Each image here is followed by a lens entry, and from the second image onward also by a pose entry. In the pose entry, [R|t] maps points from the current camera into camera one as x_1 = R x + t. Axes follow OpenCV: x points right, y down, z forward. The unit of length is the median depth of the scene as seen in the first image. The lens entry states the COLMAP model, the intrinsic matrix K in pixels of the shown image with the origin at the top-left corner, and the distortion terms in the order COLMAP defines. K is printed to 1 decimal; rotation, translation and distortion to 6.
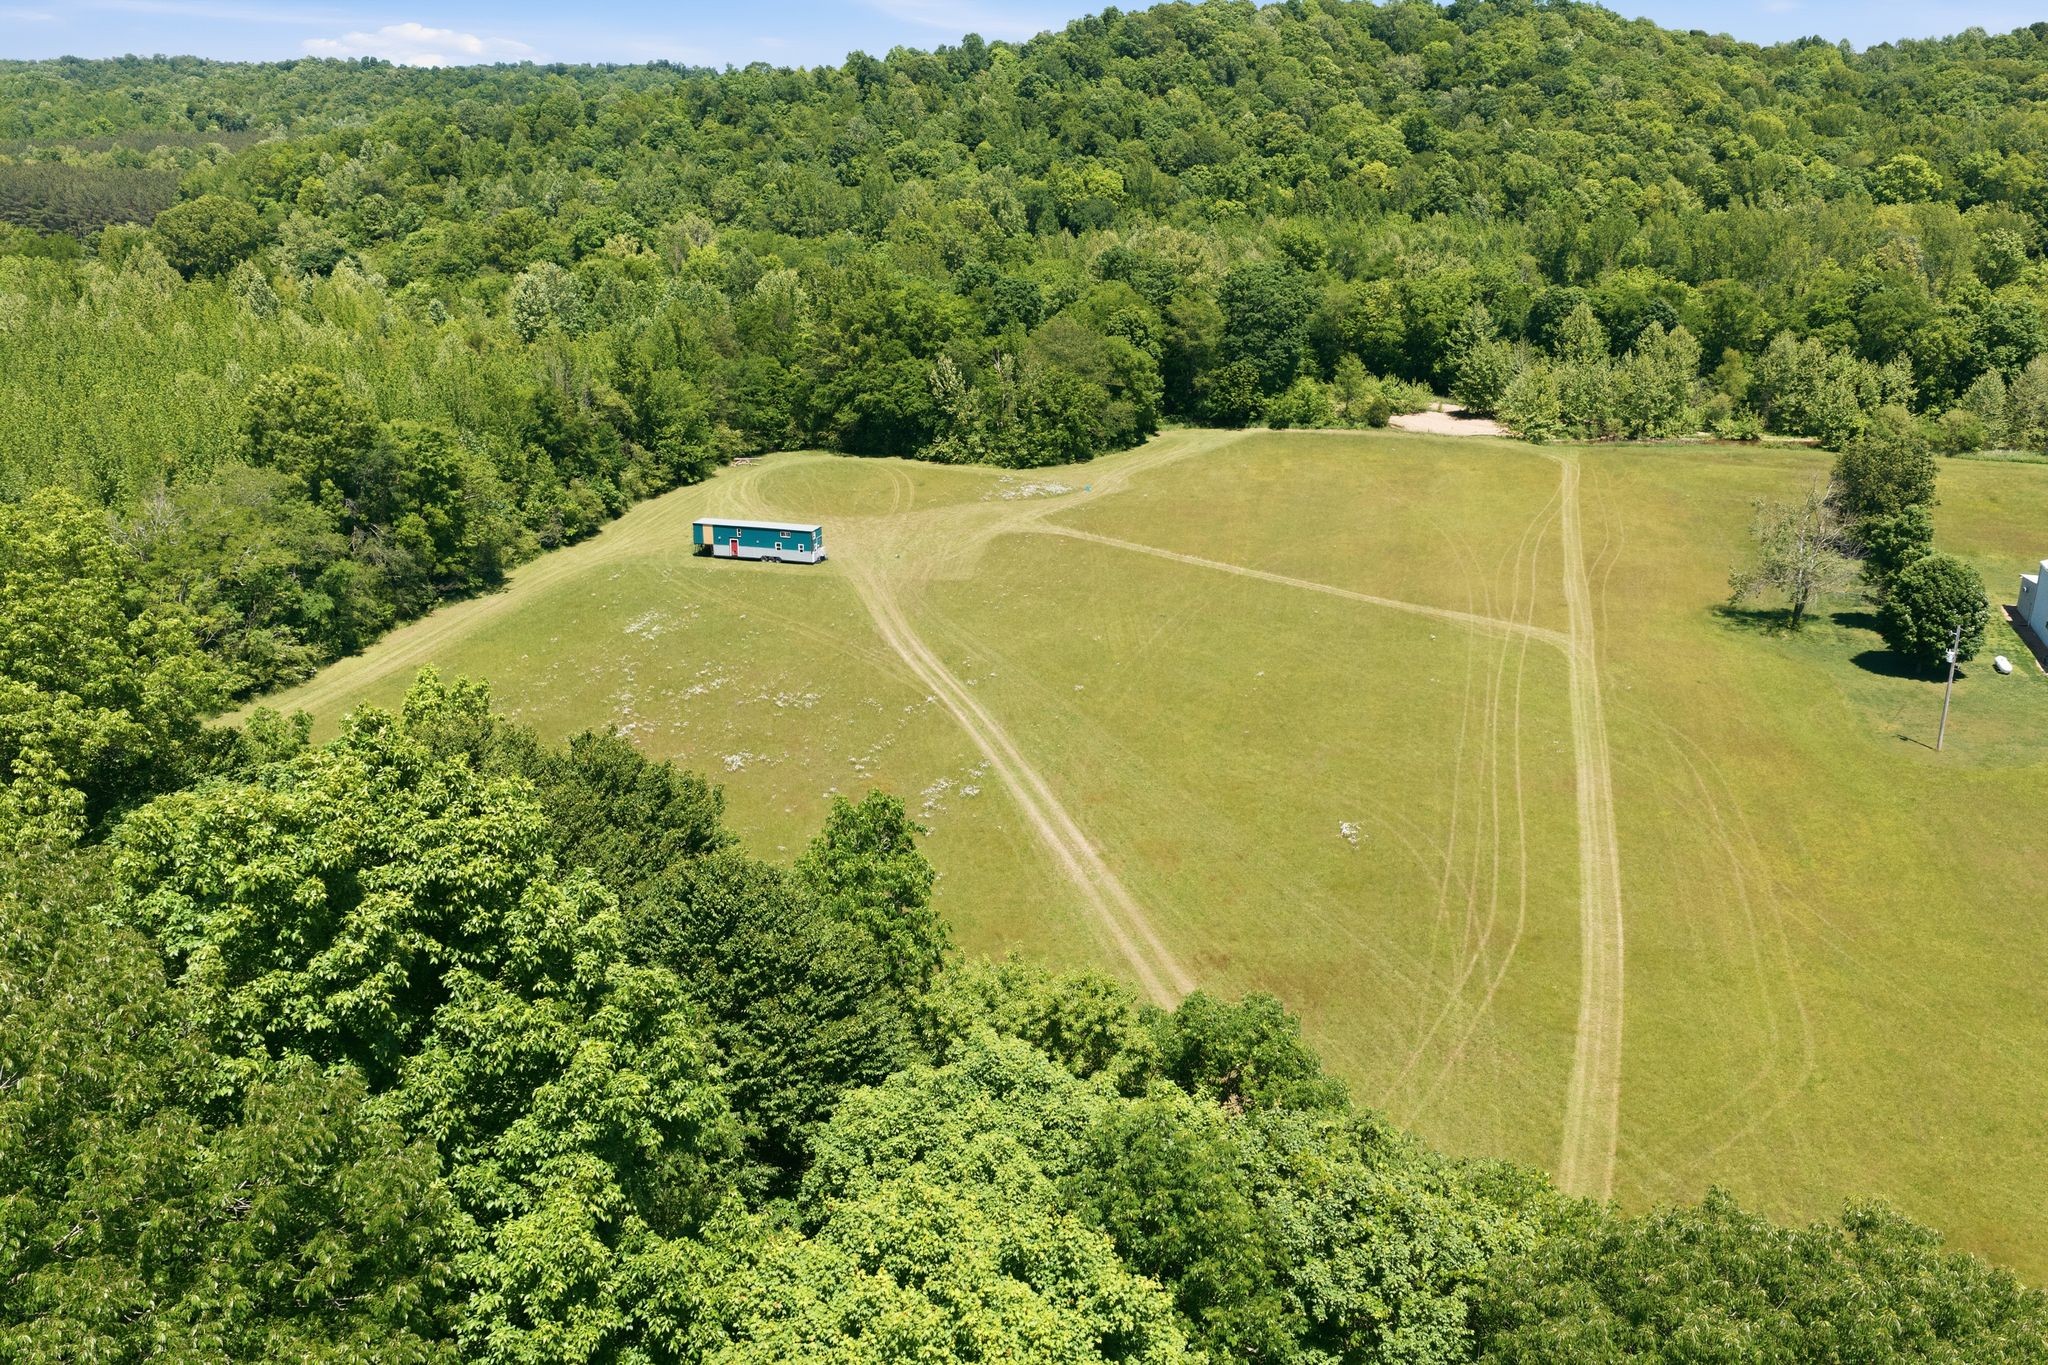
lens RADIAL K [[1698.5, 0, 1028.7], [0, 1698.5, 697.5], [0, 0, 1]] dist [0.021234, -0.027937]
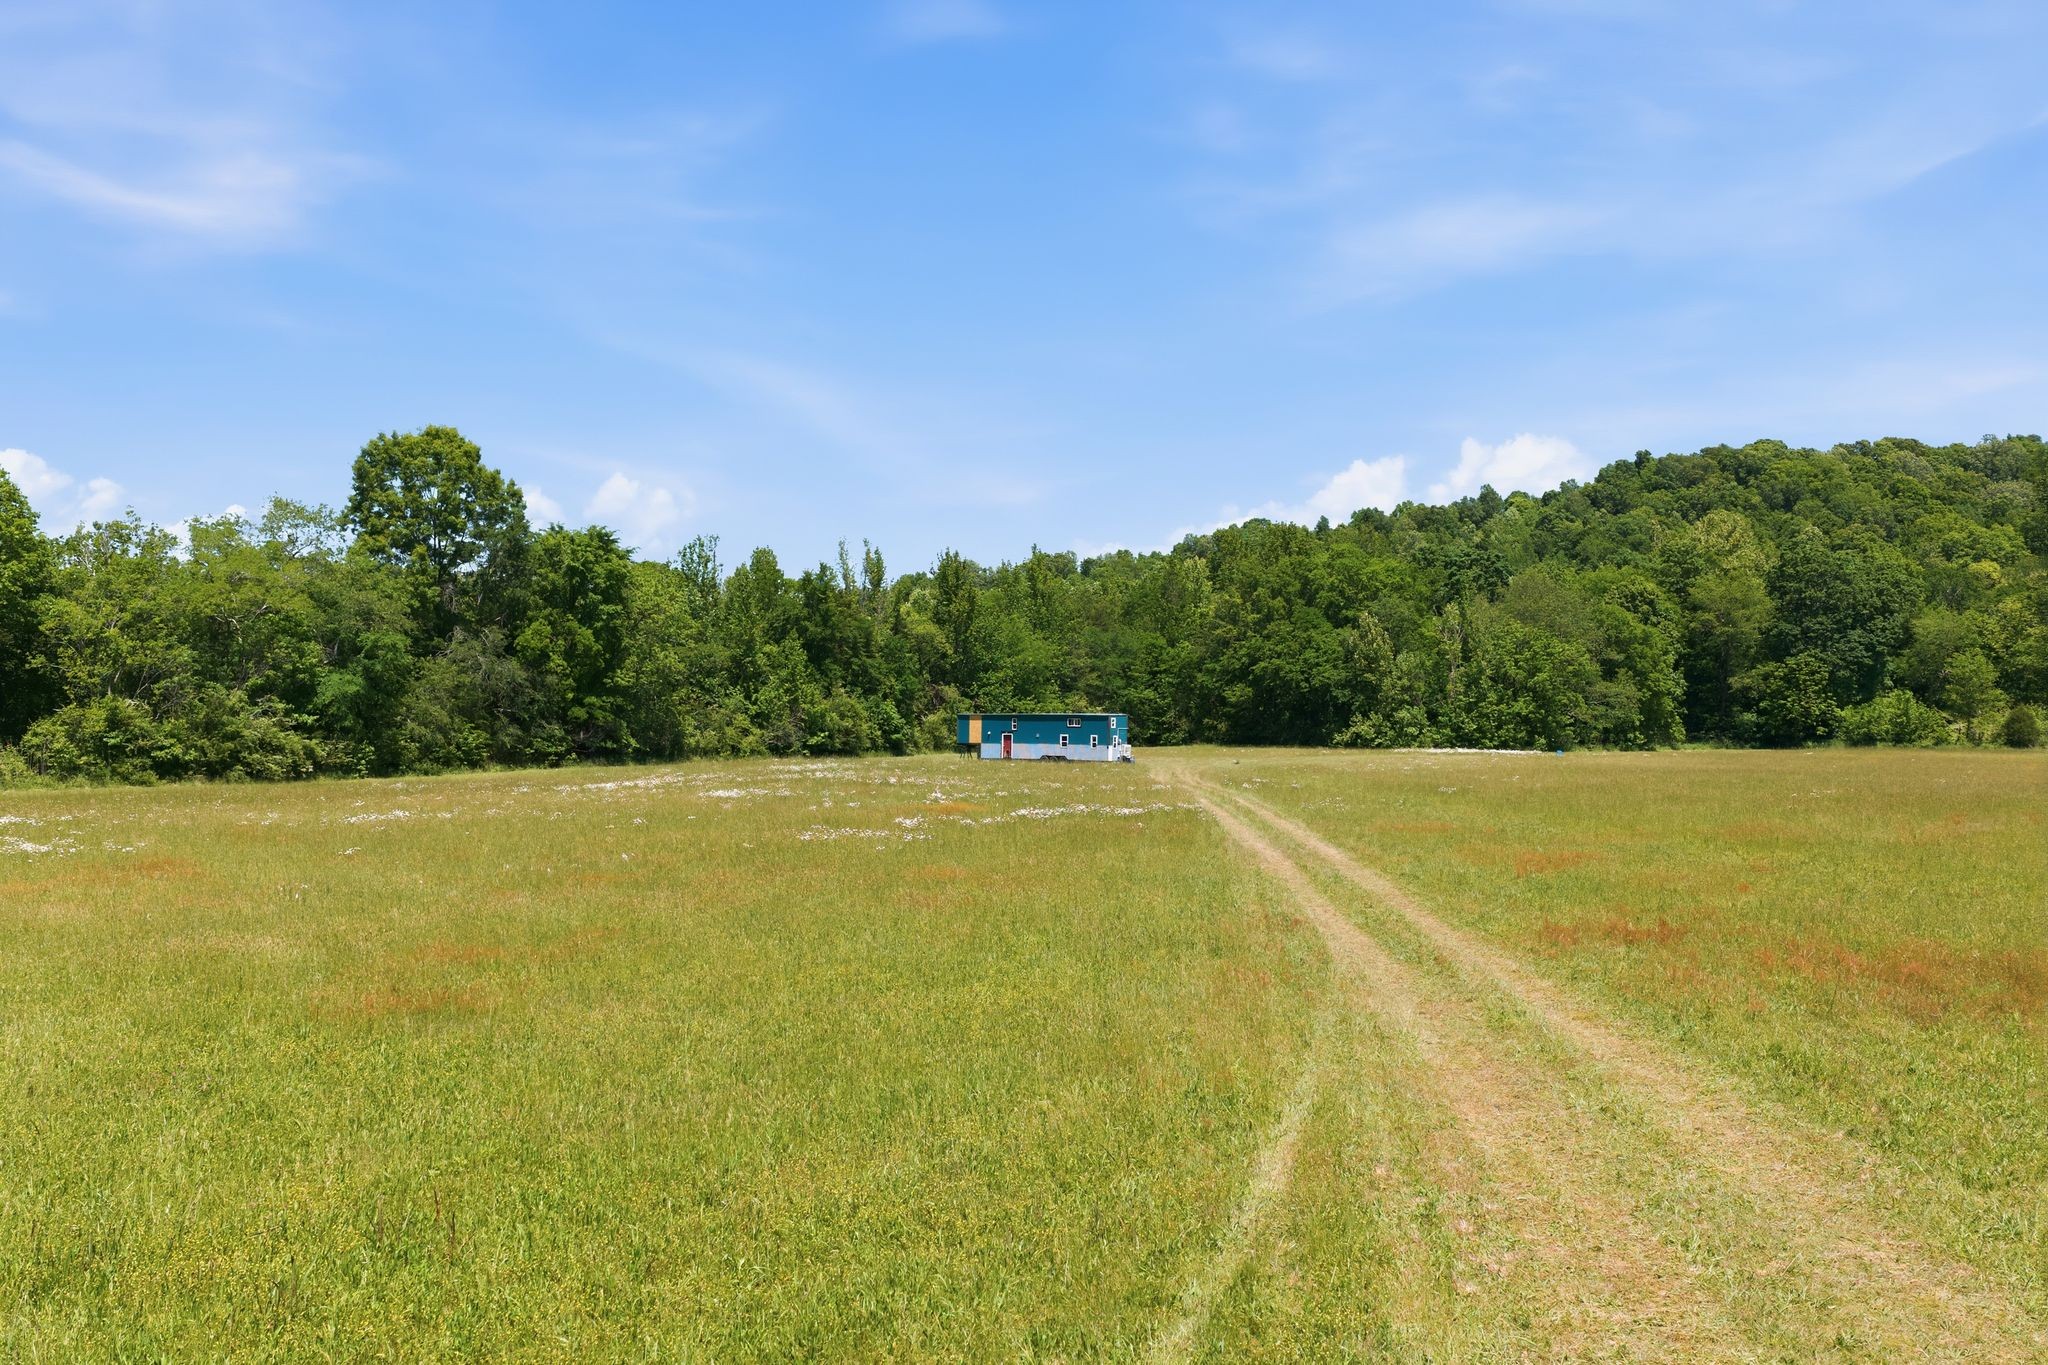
lens RADIAL K [[1698.5, 0, 1035.4], [0, 1698.5, 692.7], [0, 0, 1]] dist [0.021234, -0.027937]
pose [[0.951058, -0.004255, -0.308984, 0.043534], [-0.098531, 0.943537, -0.316274, 0.087403], [0.292884, 0.331240, 0.896939, 0.280476]]
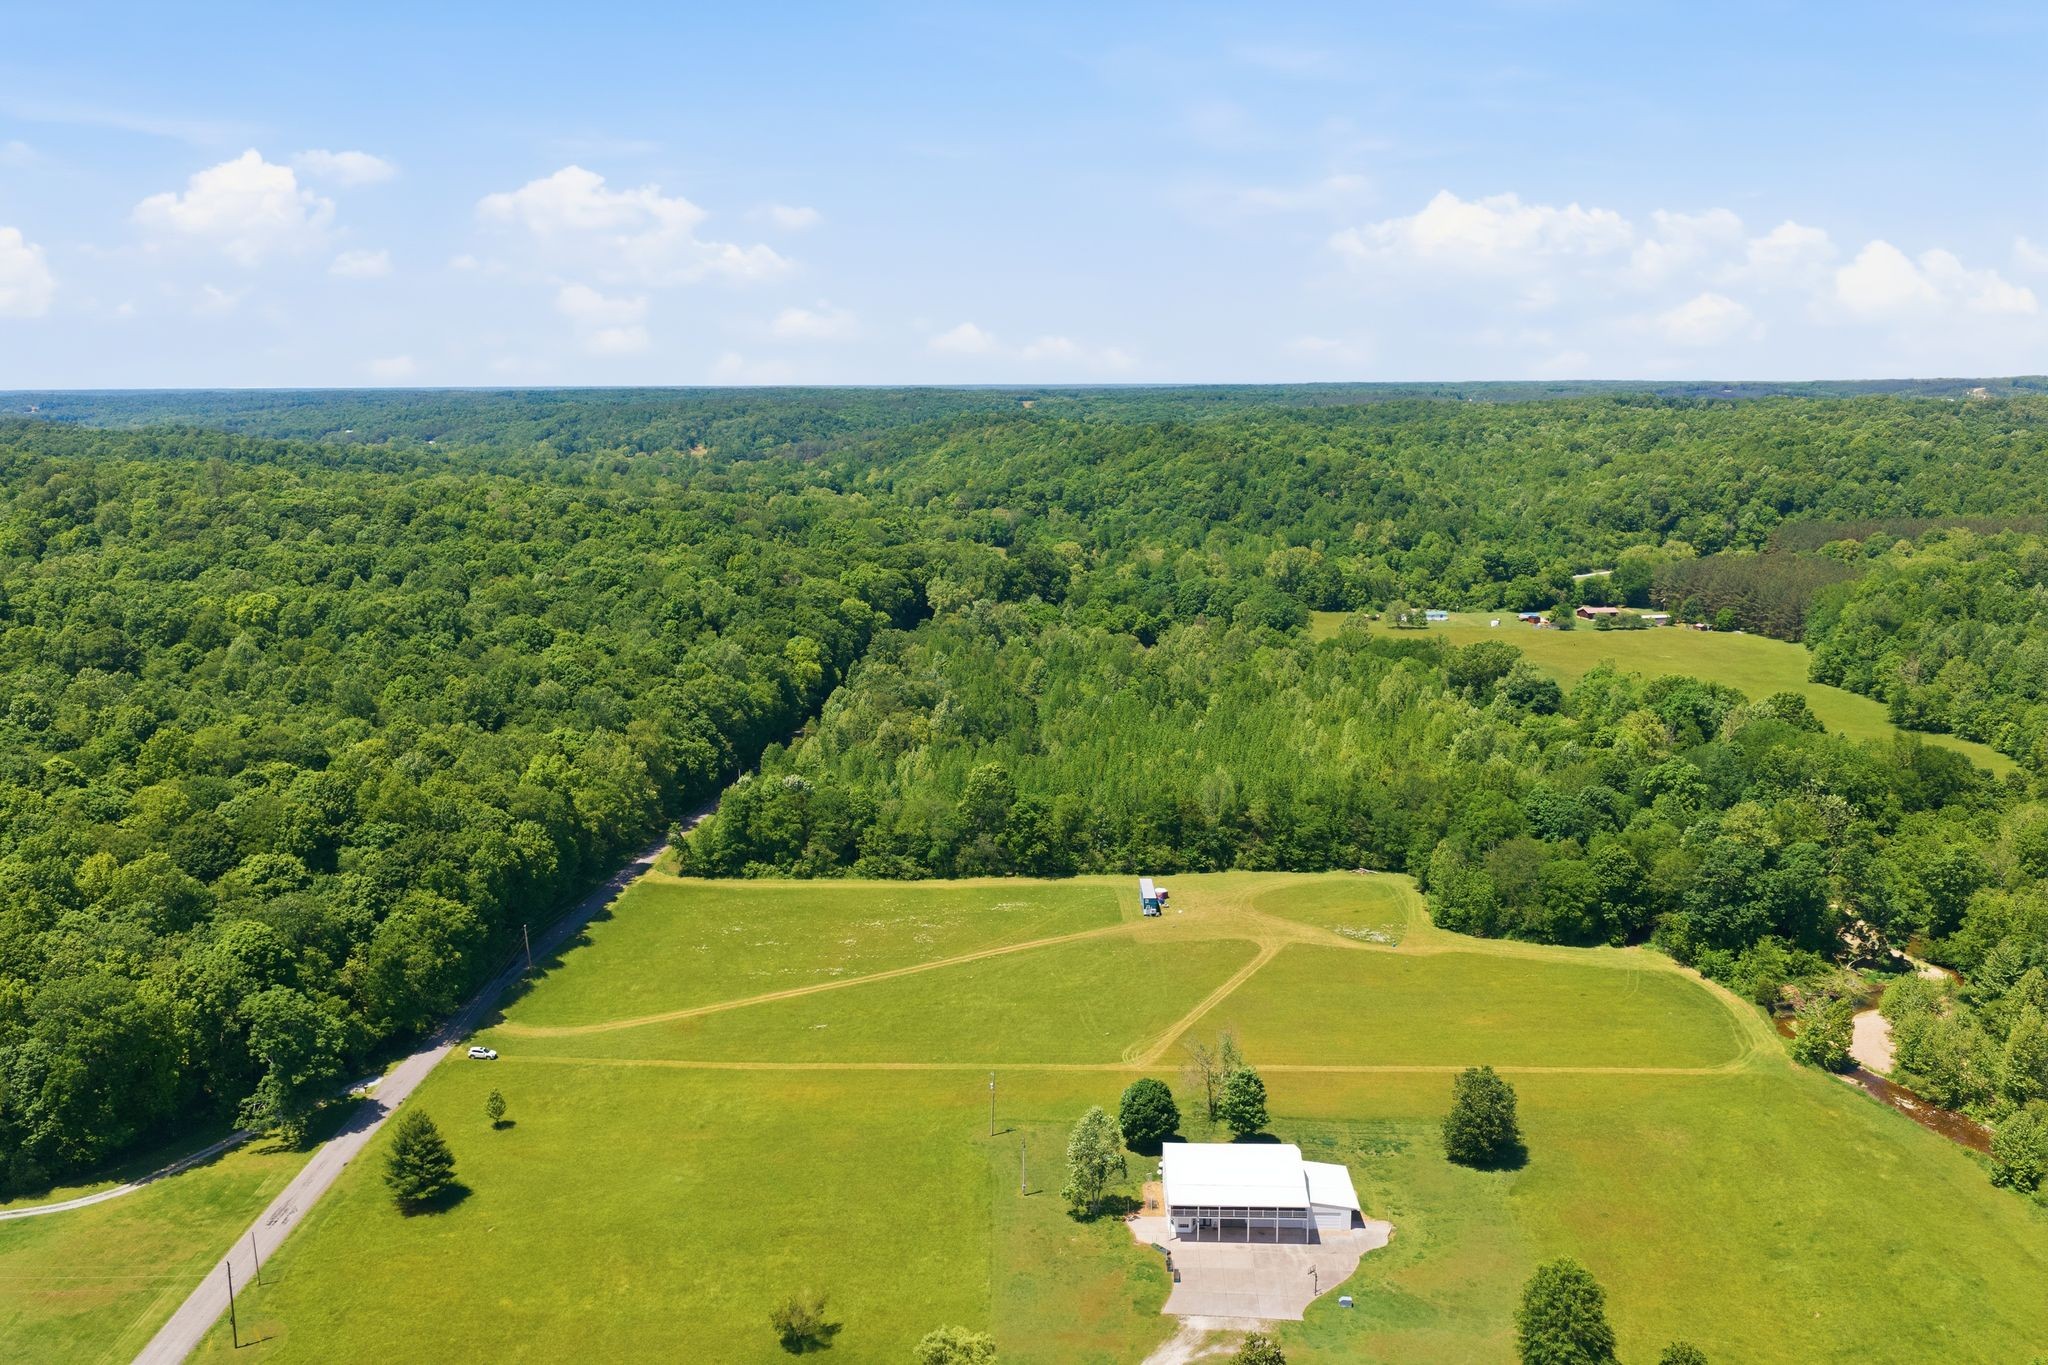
lens RADIAL K [[1698.5, 0, 1018.9], [0, 1698.5, 670.1], [0, 0, 1]] dist [0.021234, -0.027937]
pose [[0.289809, 0.156716, -0.944167, 1.200435], [-0.309070, 0.948974, 0.062646, -0.313690], [0.905807, 0.273659, 0.323458, 0.140661]]
